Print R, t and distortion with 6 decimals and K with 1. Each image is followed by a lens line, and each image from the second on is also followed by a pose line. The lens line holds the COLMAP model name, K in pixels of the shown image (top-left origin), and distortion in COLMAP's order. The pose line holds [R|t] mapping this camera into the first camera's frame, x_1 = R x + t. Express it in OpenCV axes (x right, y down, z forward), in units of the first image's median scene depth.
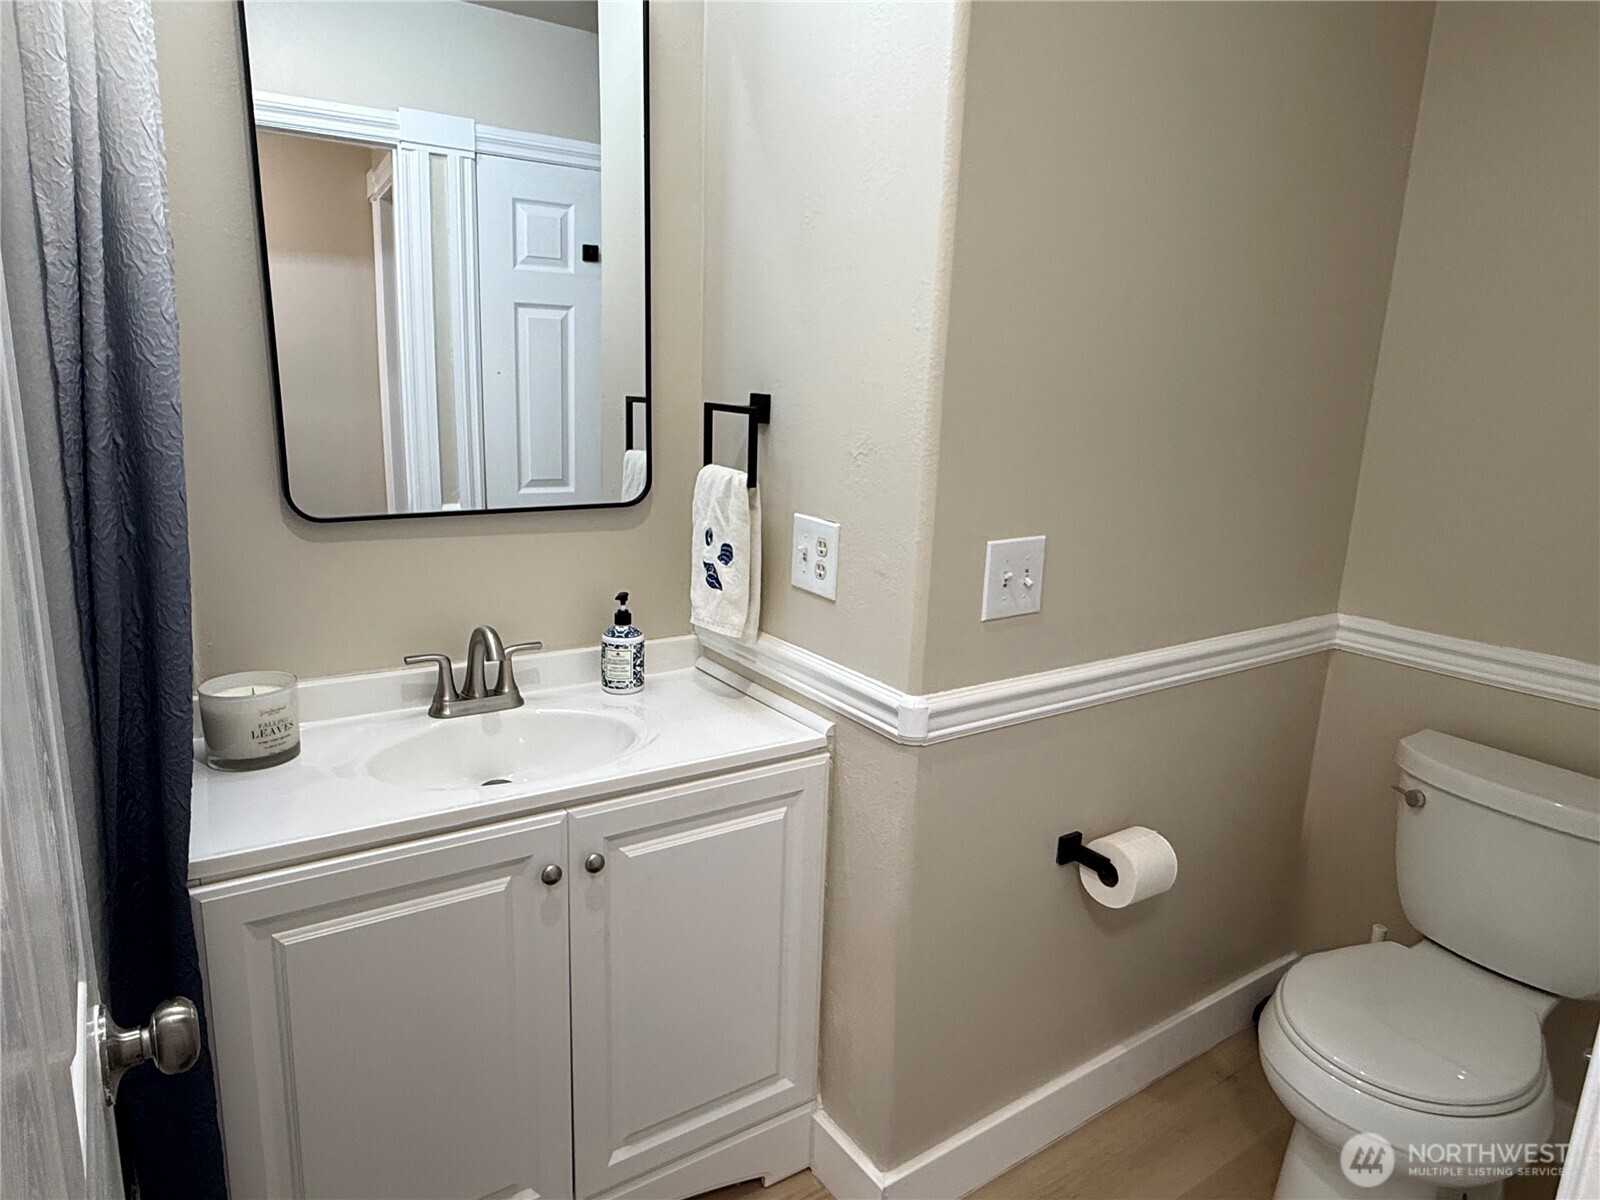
lens RADIAL K [[979.5, 0, 800.0], [0, 979.5, 600.0], [0, 0, 1]] dist [-0.000774, -0.000474]
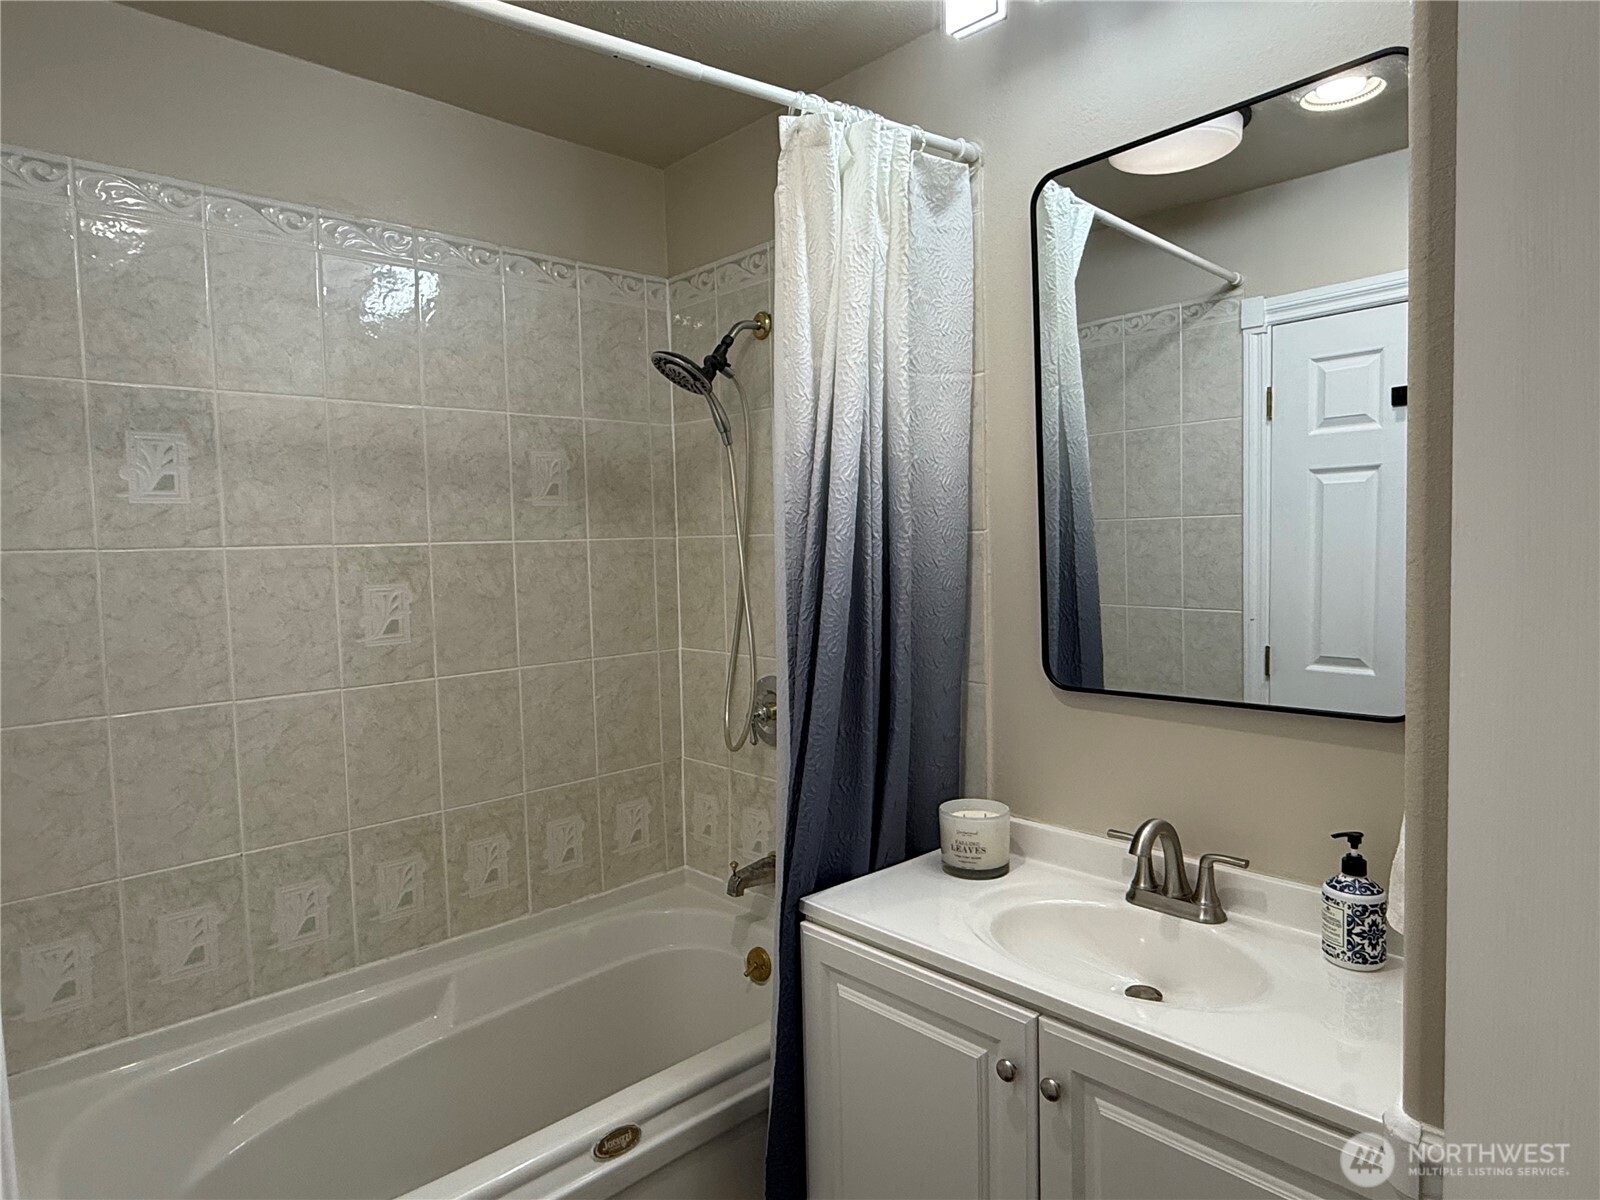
lens RADIAL K [[979.5, 0, 800.0], [0, 979.5, 600.0], [0, 0, 1]] dist [-0.000774, -0.000474]
pose [[0.161587, 0.021187, -0.986631, 0.541782], [-0.188528, 0.982019, -0.009789, -0.104756], [0.968683, 0.187589, 0.162676, 0.462767]]
